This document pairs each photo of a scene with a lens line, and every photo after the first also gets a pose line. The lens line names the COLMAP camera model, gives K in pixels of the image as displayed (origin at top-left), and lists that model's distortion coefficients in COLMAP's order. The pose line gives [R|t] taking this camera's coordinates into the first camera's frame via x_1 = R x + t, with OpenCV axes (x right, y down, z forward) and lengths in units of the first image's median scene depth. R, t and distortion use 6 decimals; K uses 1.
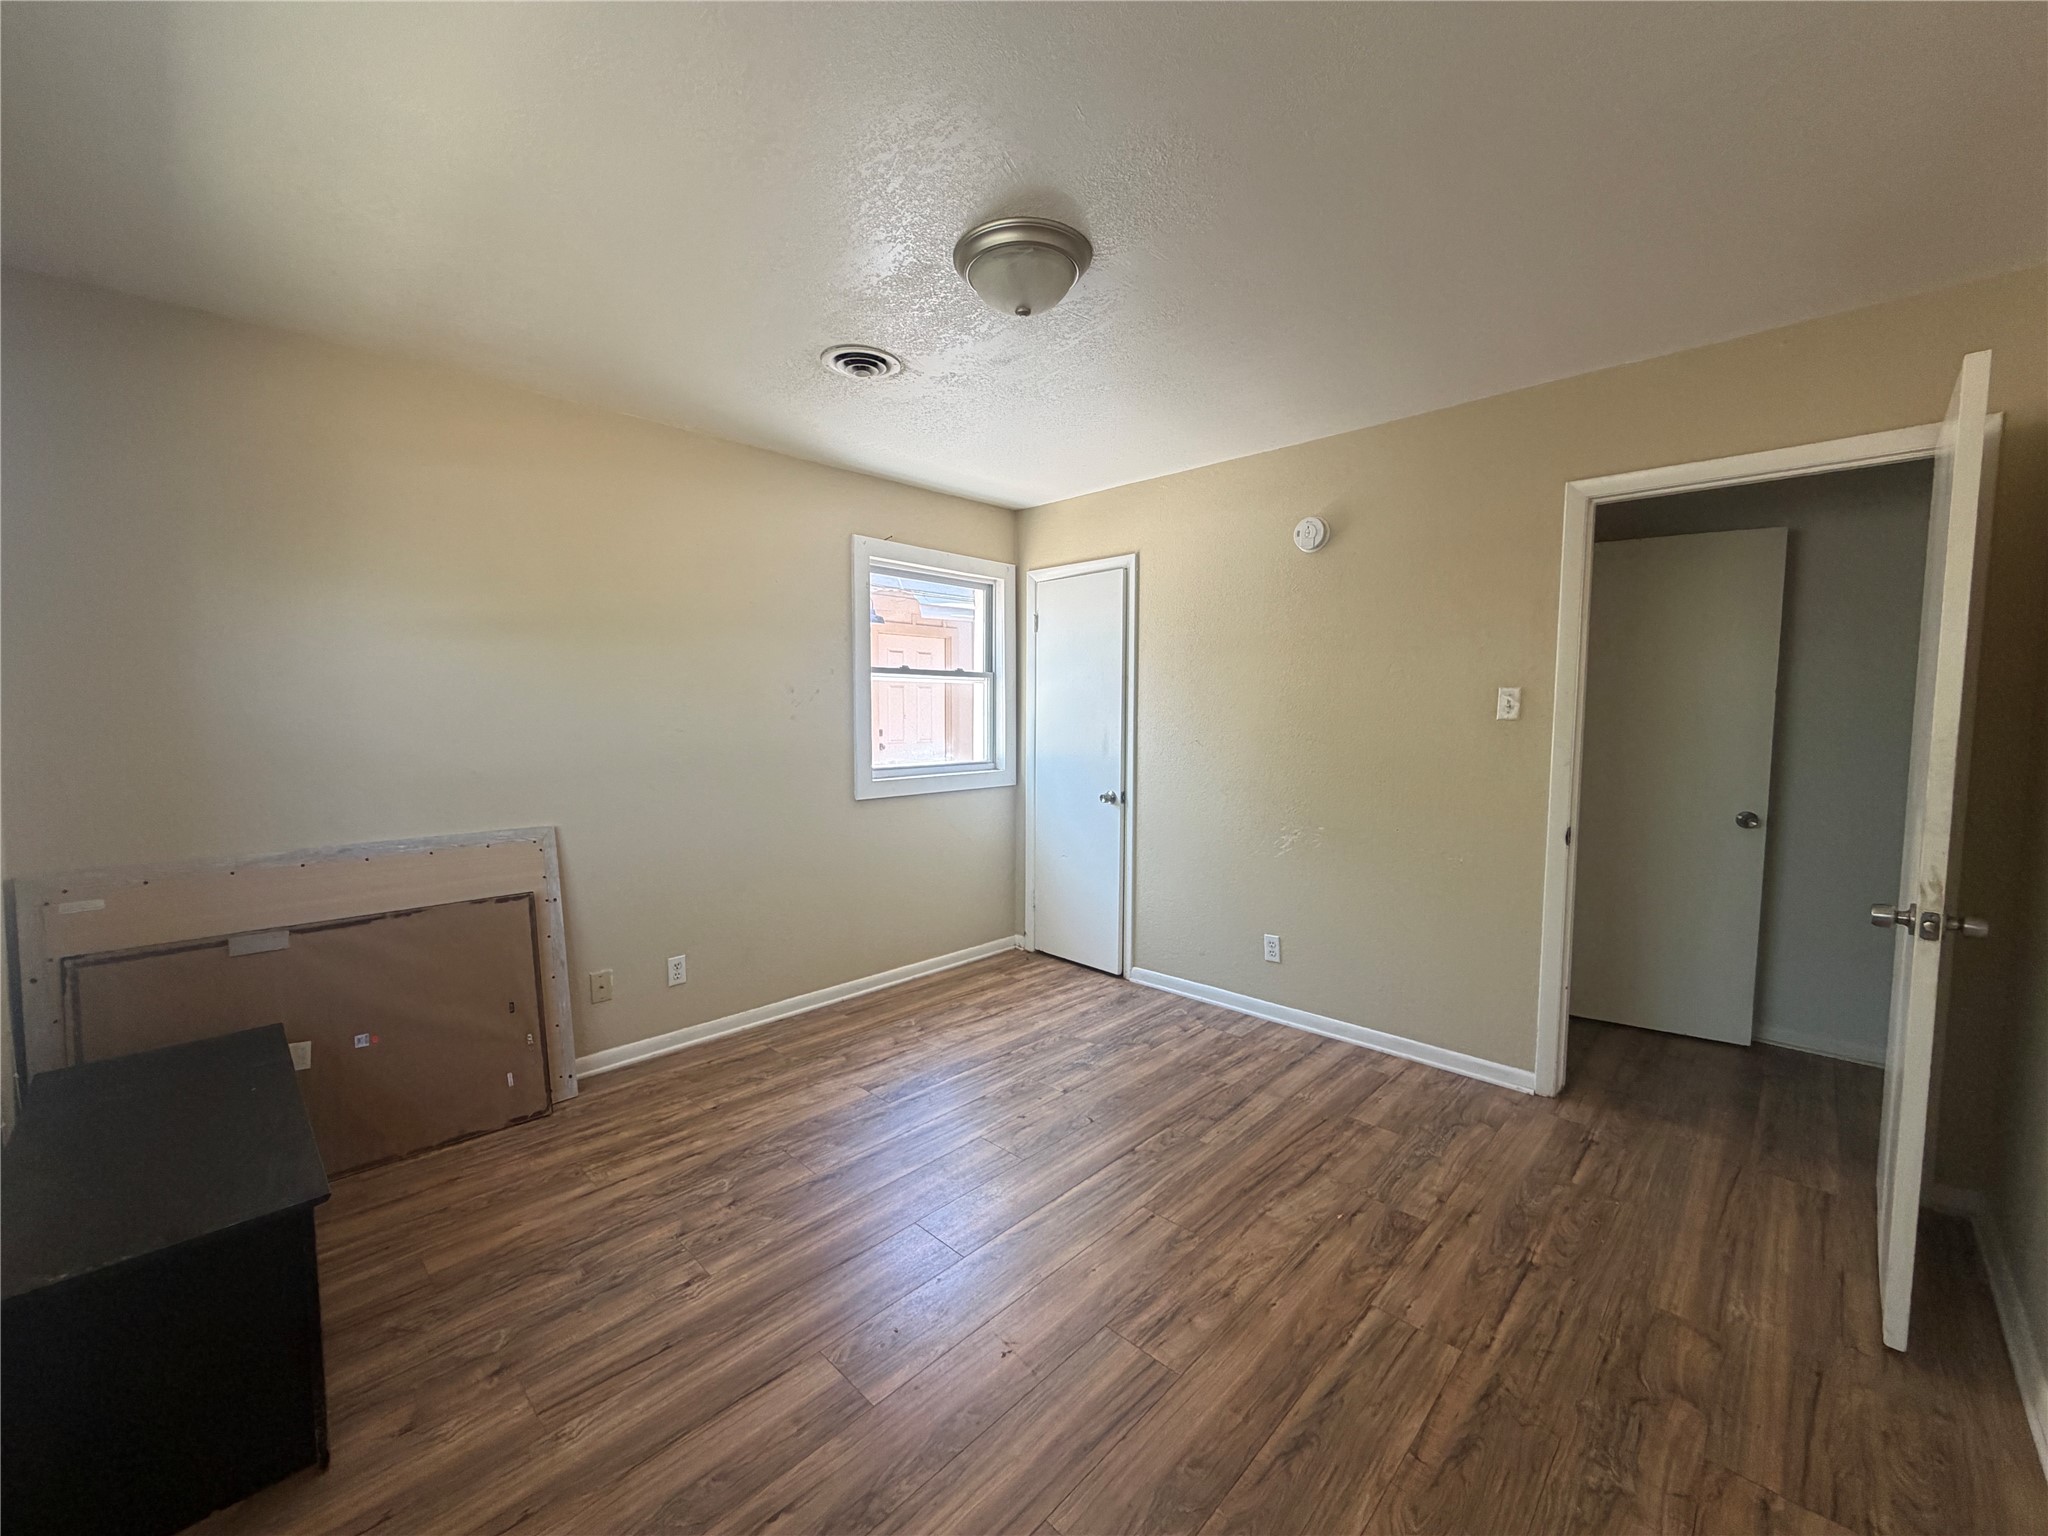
lens RADIAL K [[816.7, 0, 1009.0], [0, 816.7, 769.7], [0, 0, 1]] dist [-0.003064, 0.000333]
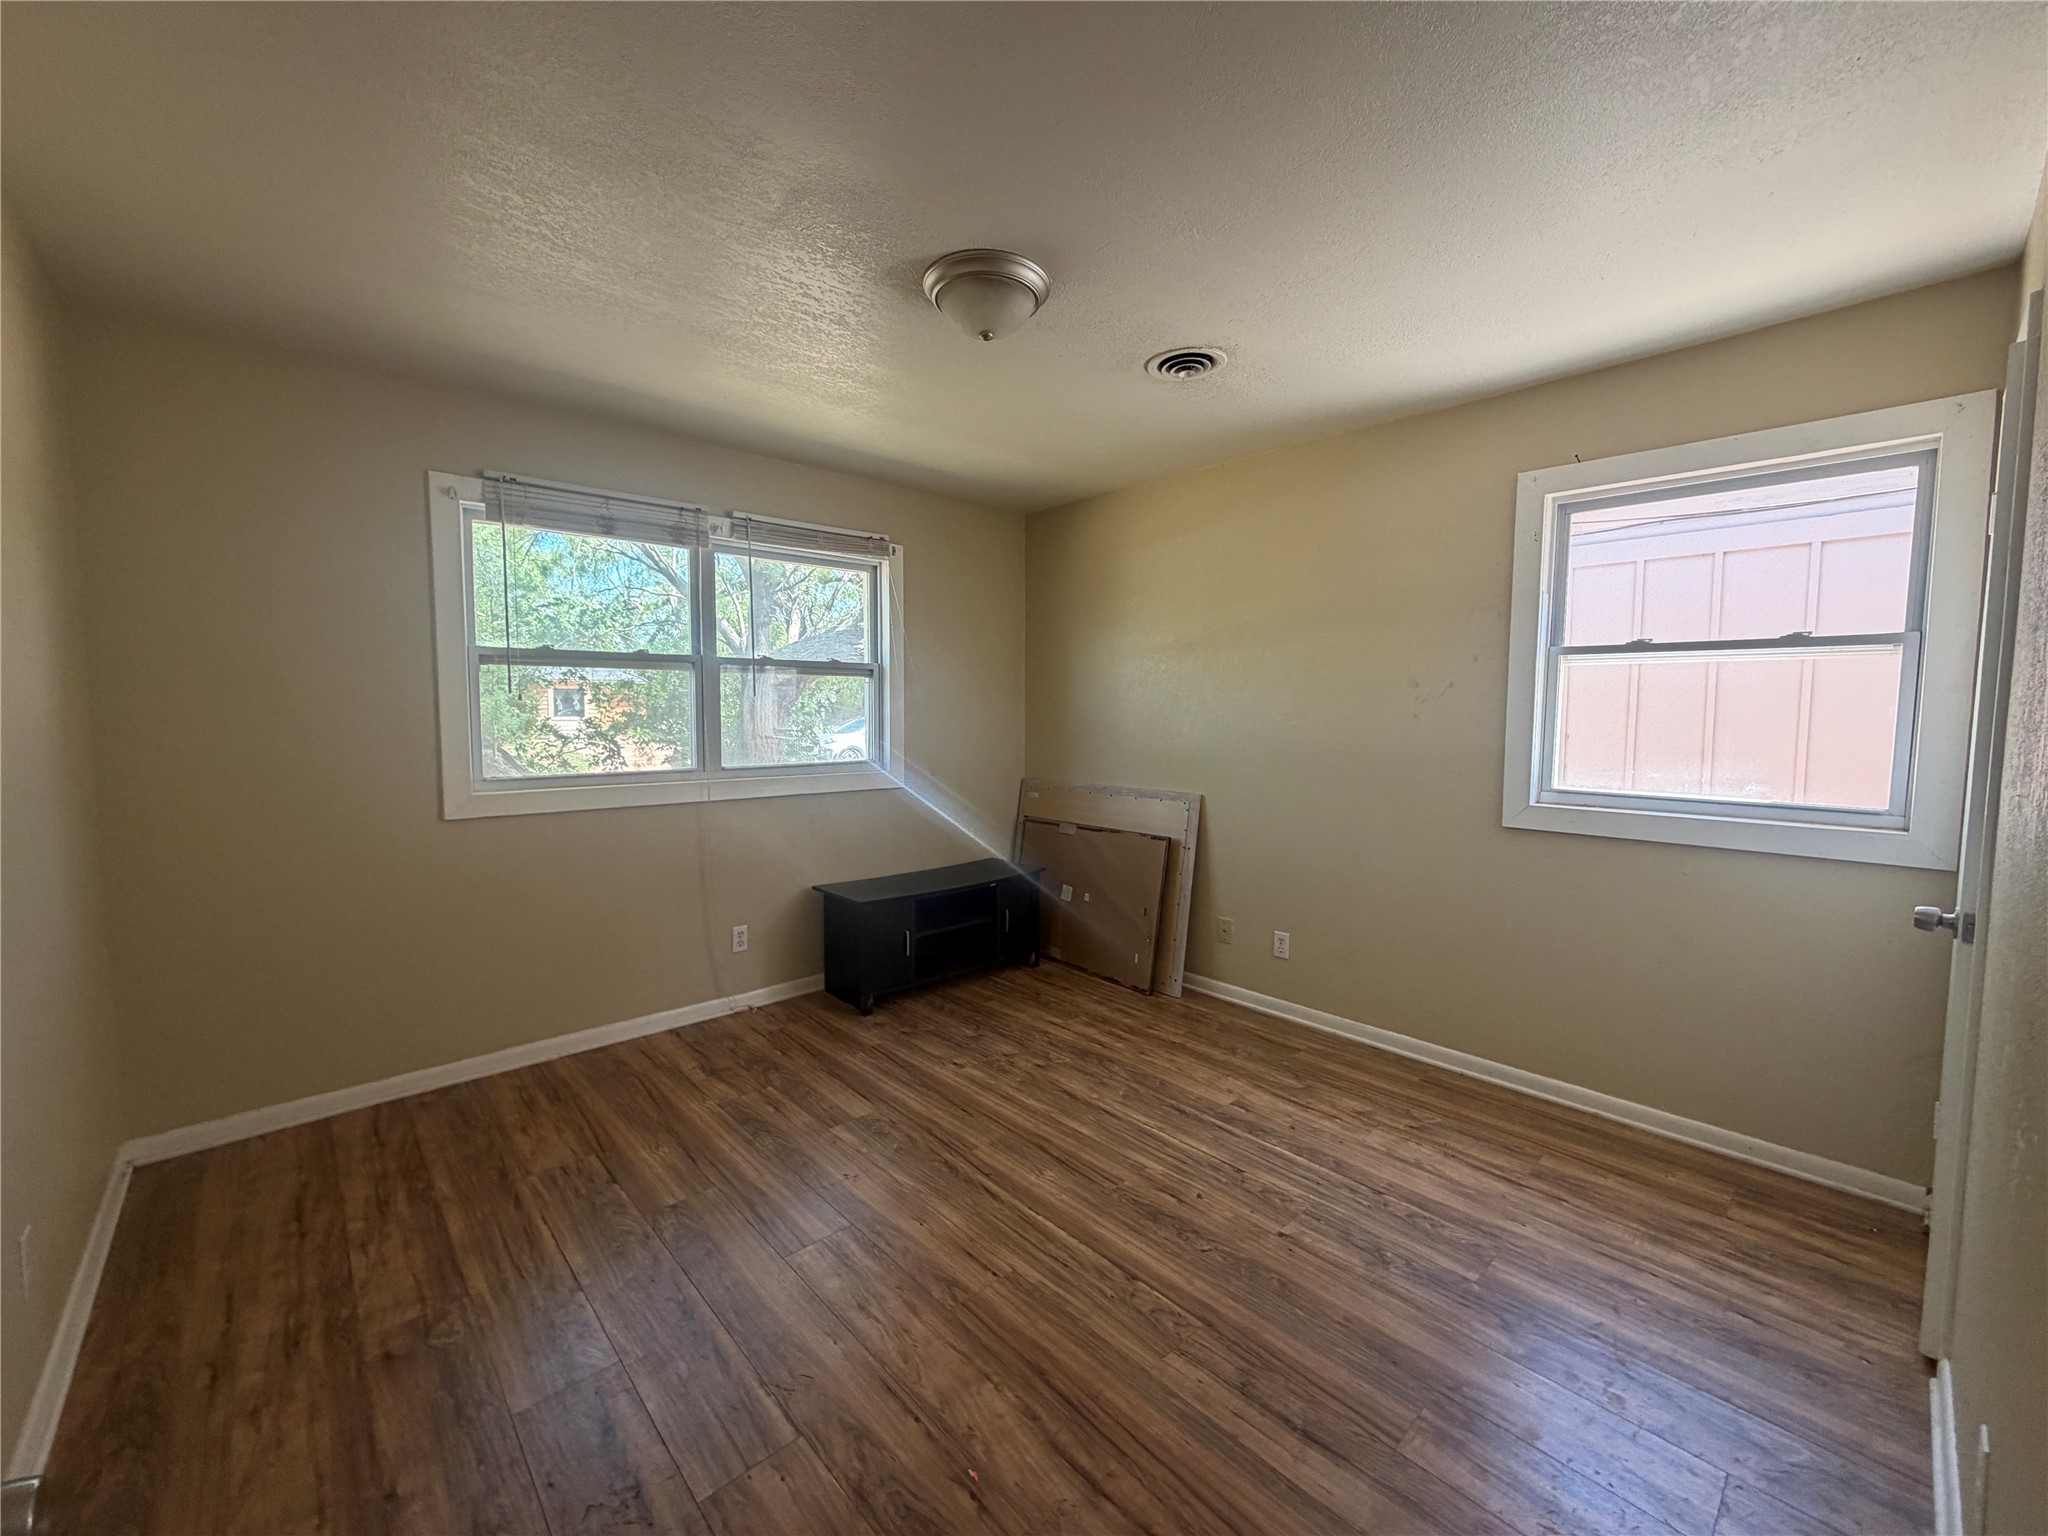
lens RADIAL K [[813.5, 0, 1023.3], [0, 813.5, 757.6], [0, 0, 1]] dist [-0.003452, -0.000086]
pose [[-0.047123, 0.061807, -0.996975, 0.767353], [-0.078946, 0.994731, 0.065399, -0.052828], [0.995765, 0.081789, -0.041995, 0.769556]]
